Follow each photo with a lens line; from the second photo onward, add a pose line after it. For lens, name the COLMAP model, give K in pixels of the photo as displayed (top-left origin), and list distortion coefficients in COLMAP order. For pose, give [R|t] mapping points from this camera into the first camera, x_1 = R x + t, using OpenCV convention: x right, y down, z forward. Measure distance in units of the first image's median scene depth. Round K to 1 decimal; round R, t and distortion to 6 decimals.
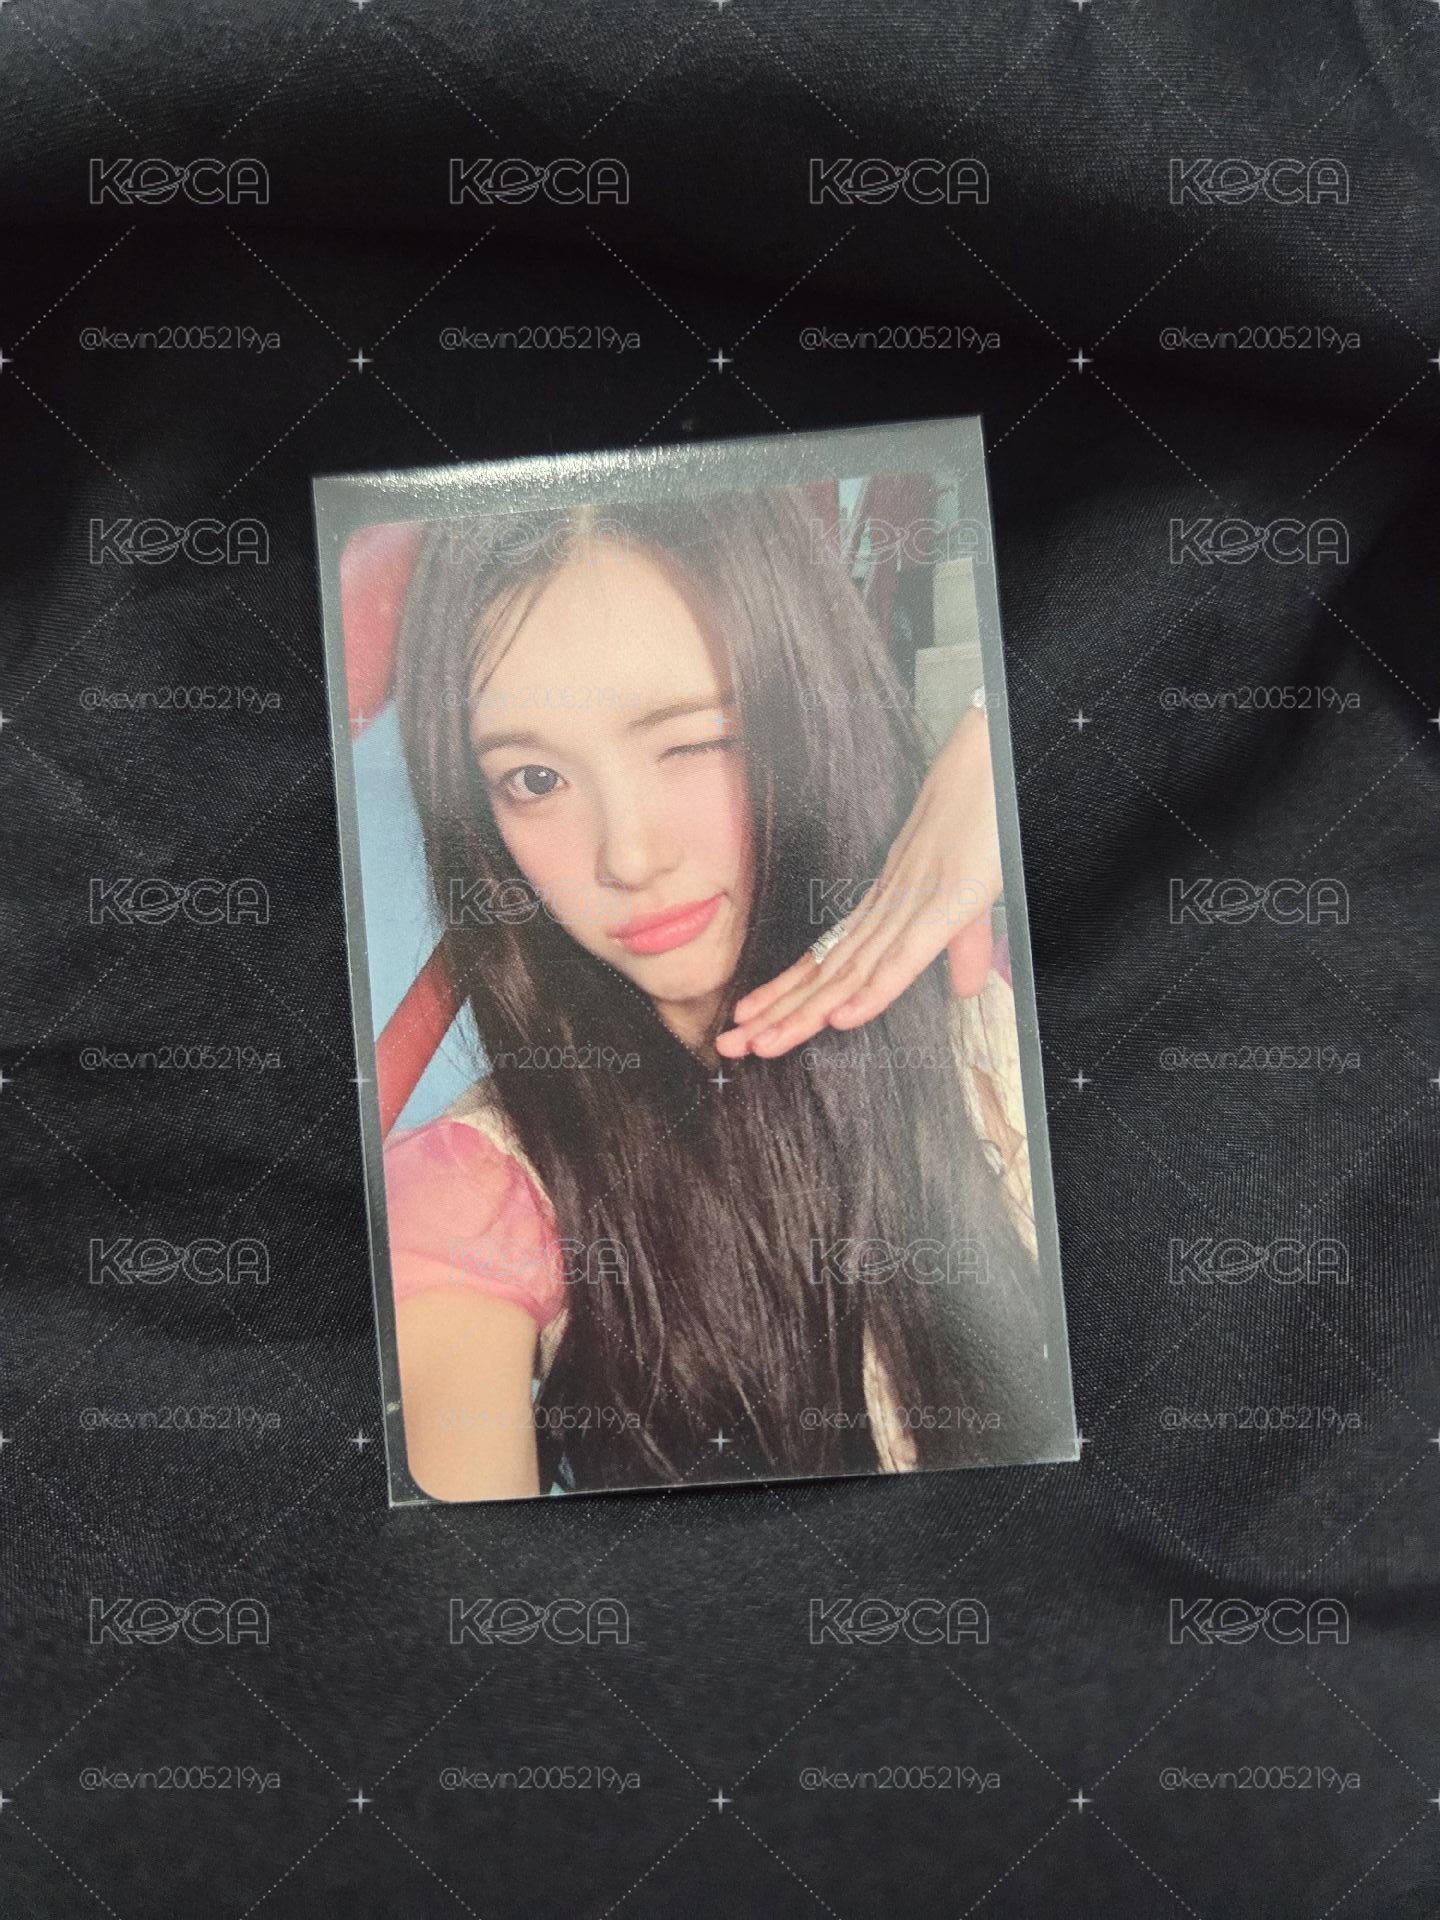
lens RADIAL K [[1286.3, 0, 720.0], [0, 1286.3, 960.0], [0, 0, 1]] dist [0.002832, -0.004430]
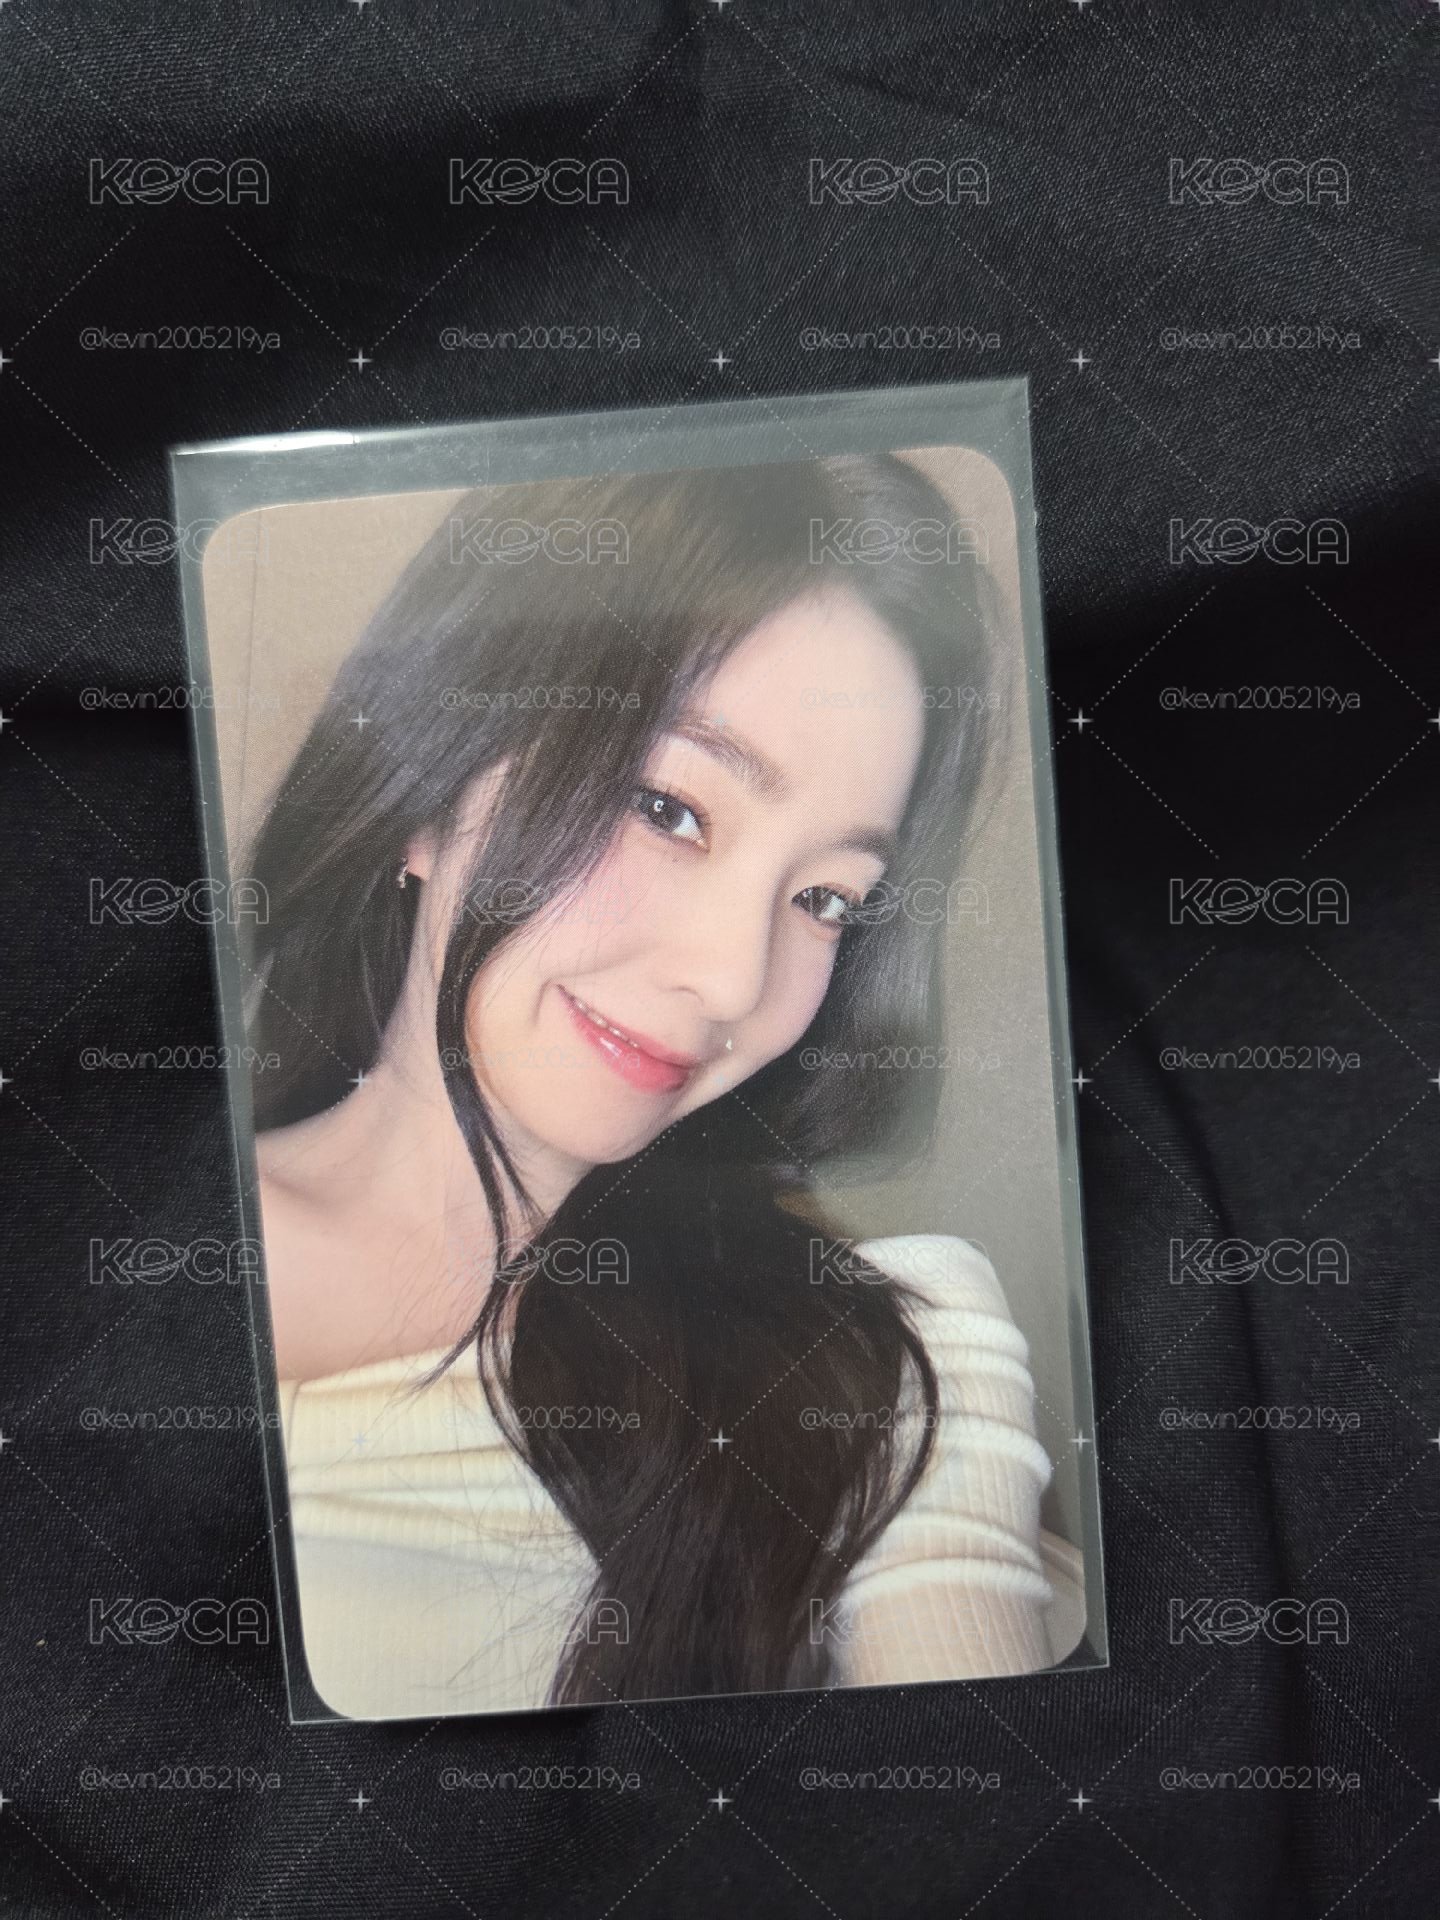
lens RADIAL K [[1286.3, 0, 720.0], [0, 1286.3, 960.0], [0, 0, 1]] dist [0.002832, -0.004430]
pose [[1.000000, 0.000069, 0.000042, 0.000195], [-0.000069, 1.000000, 0.000227, 0.839896], [-0.000042, -0.000227, 1.000000, -0.000172]]
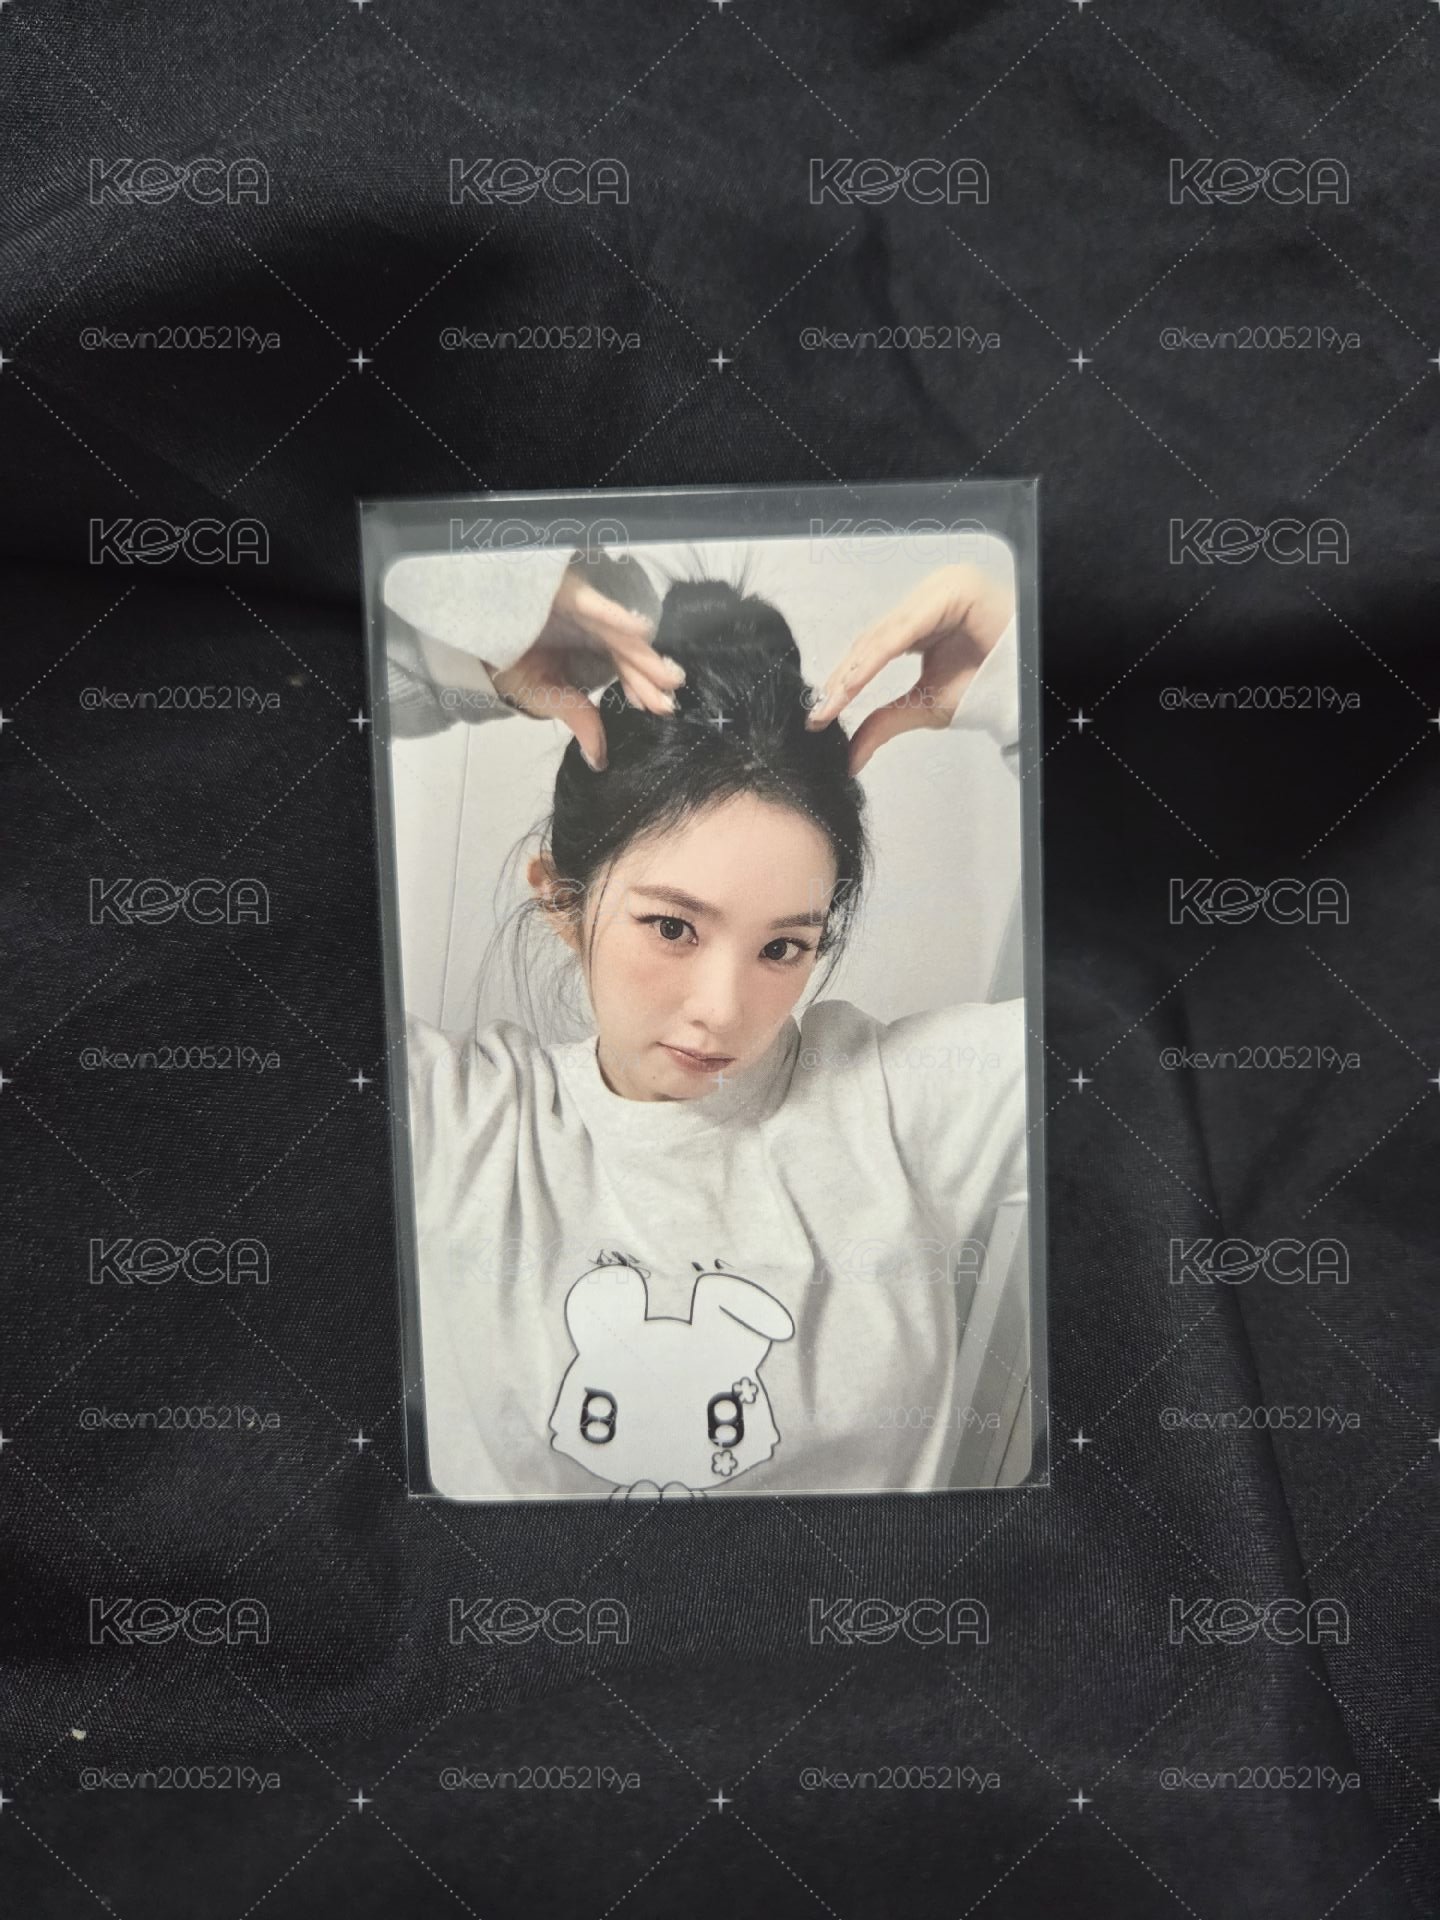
lens RADIAL K [[1286.3, 0, 720.0], [0, 1286.3, 960.0], [0, 0, 1]] dist [0.002832, -0.004430]
pose [[1.000000, -0.000512, 0.000346, 0.280030], [0.000512, 1.000000, 0.000399, 0.280061], [-0.000346, -0.000399, 1.000000, -0.000112]]
